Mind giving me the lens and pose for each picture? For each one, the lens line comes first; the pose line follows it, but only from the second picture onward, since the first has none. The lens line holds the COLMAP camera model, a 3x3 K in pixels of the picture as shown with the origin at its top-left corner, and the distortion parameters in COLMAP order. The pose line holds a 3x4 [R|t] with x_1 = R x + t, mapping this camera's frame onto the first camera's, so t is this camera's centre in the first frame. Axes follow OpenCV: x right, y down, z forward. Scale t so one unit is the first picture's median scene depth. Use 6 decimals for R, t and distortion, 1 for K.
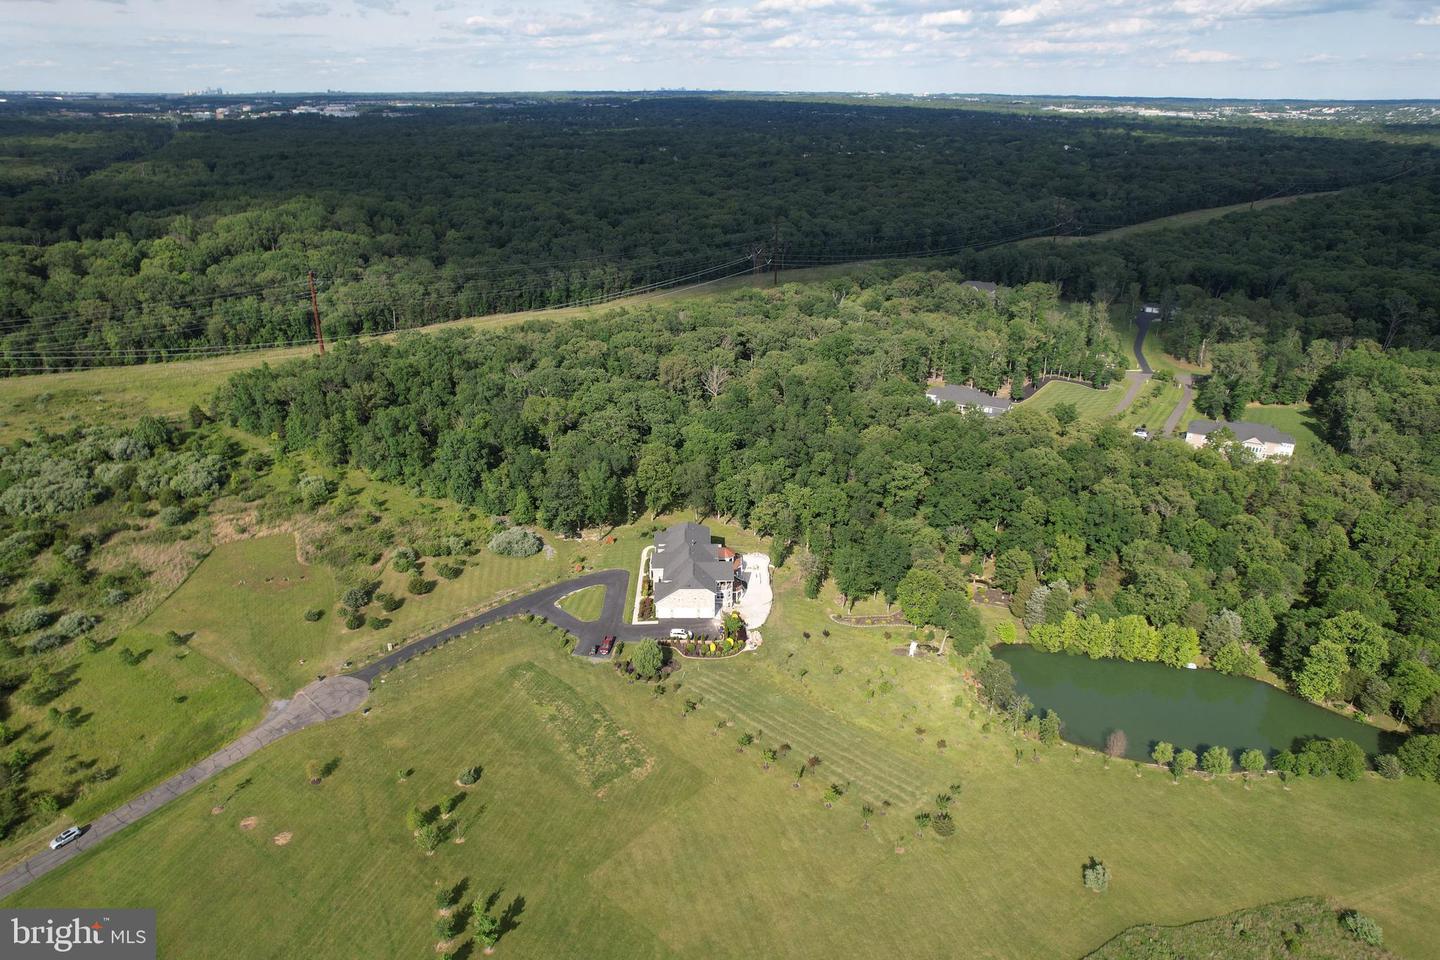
lens RADIAL K [[922.4, 0, 720.0], [0, 922.4, 480.0], [0, 0, 1]] dist [-0.085451, 0.079571]
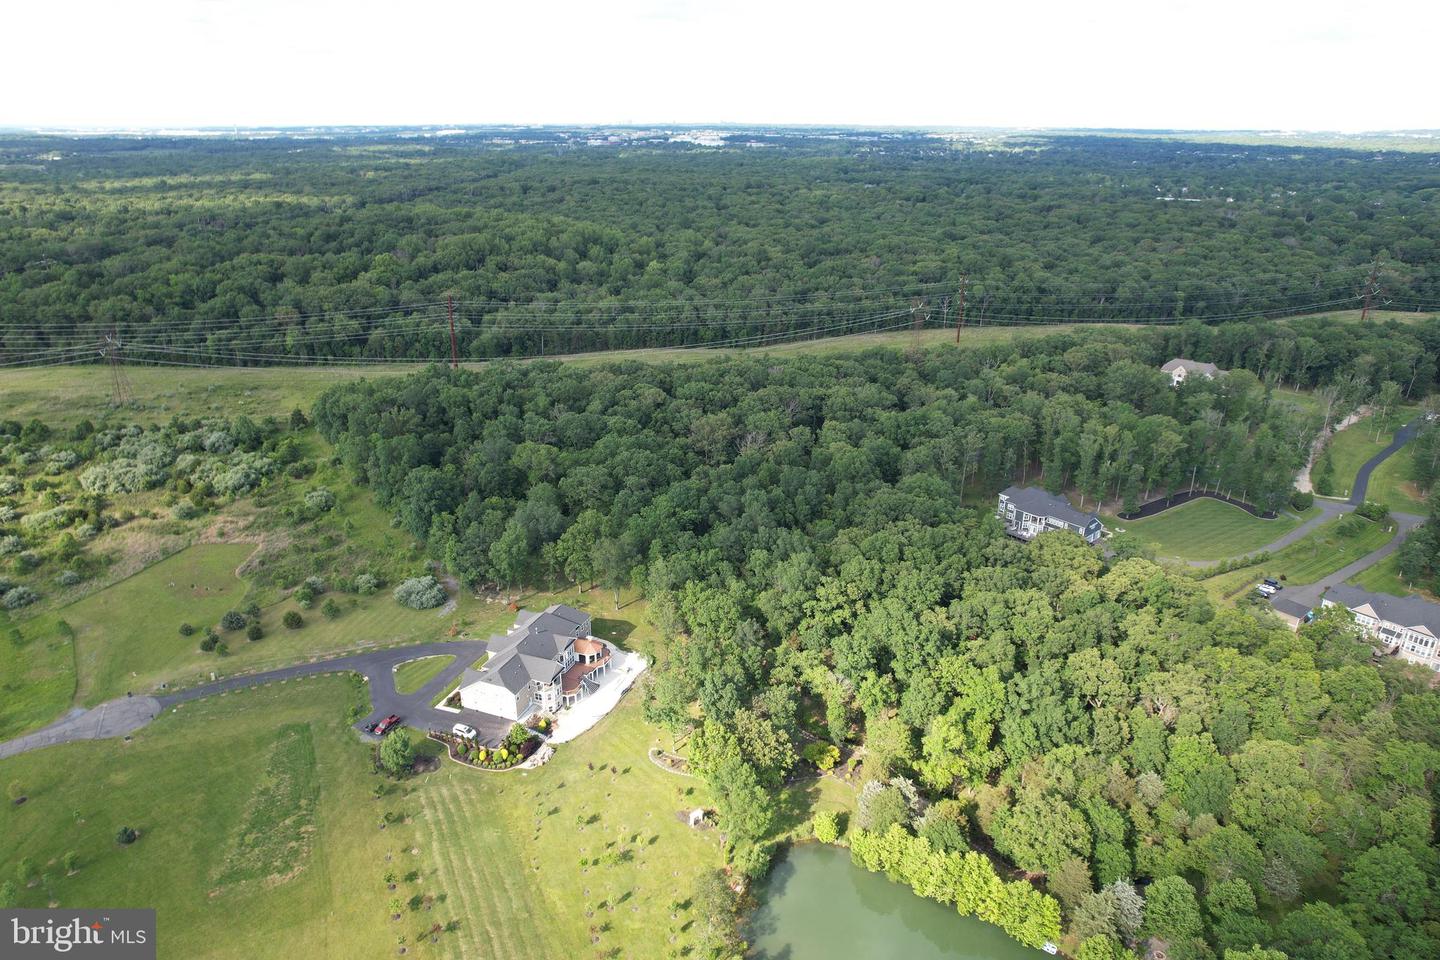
lens RADIAL K [[922.4, 0, 720.0], [0, 922.4, 480.0], [0, 0, 1]] dist [-0.085451, 0.079571]
pose [[0.927094, 0.137081, -0.348863, 0.276879], [-0.148031, 0.988971, -0.004786, -0.064661], [0.344359, 0.056079, 0.937162, 0.136790]]
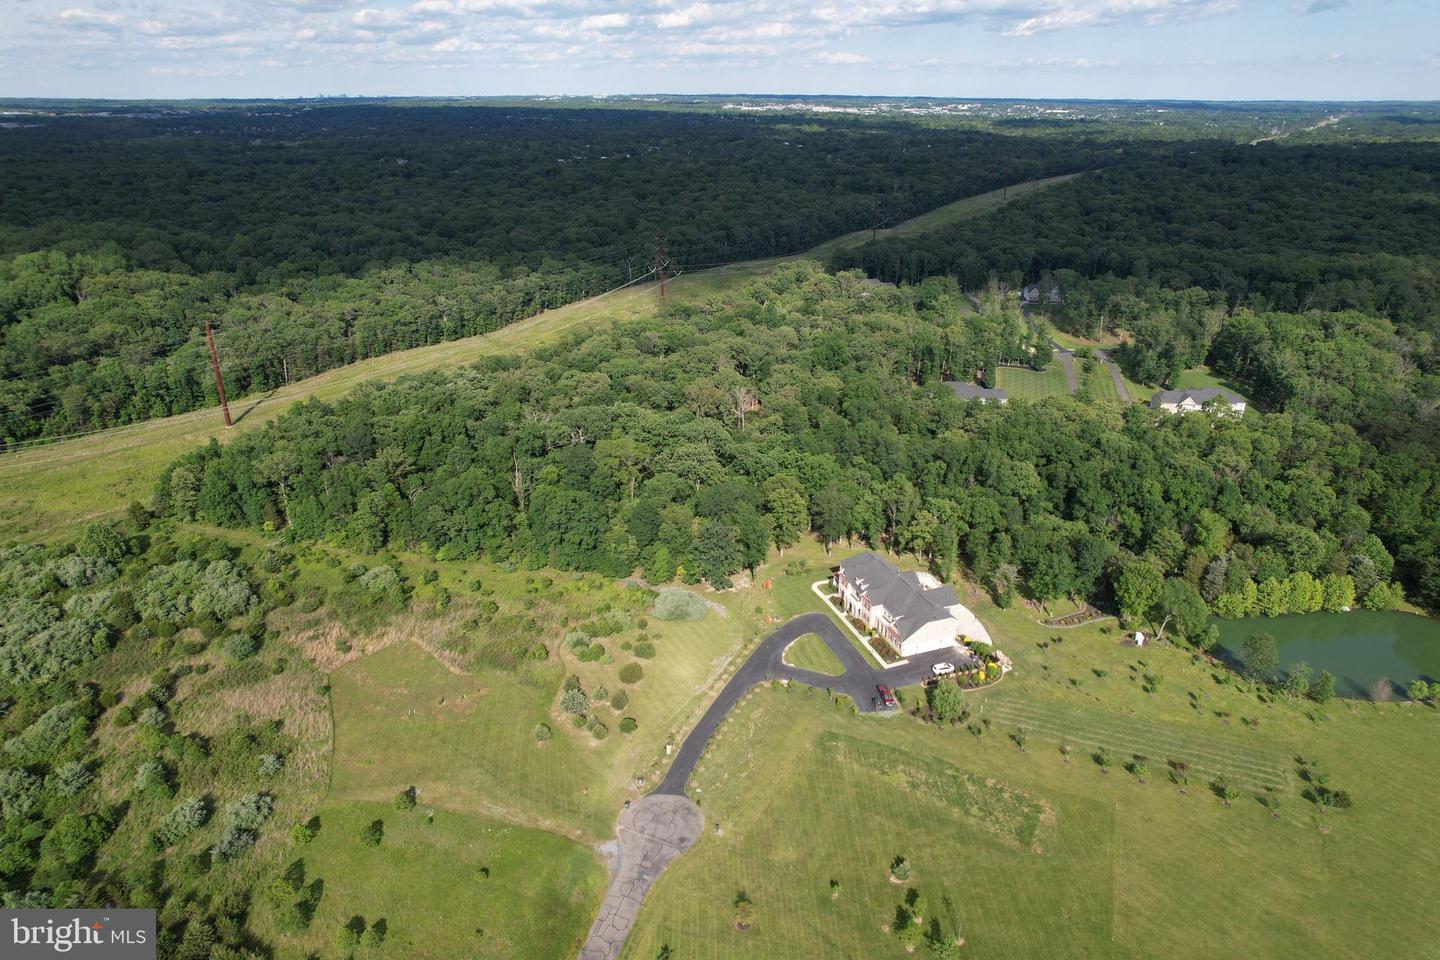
lens RADIAL K [[922.4, 0, 720.0], [0, 922.4, 480.0], [0, 0, 1]] dist [-0.085451, 0.079571]
pose [[0.945907, -0.131481, 0.296603, -0.308531], [0.132194, 0.991065, 0.017744, -0.045098], [-0.296286, 0.022425, 0.954836, 0.087376]]
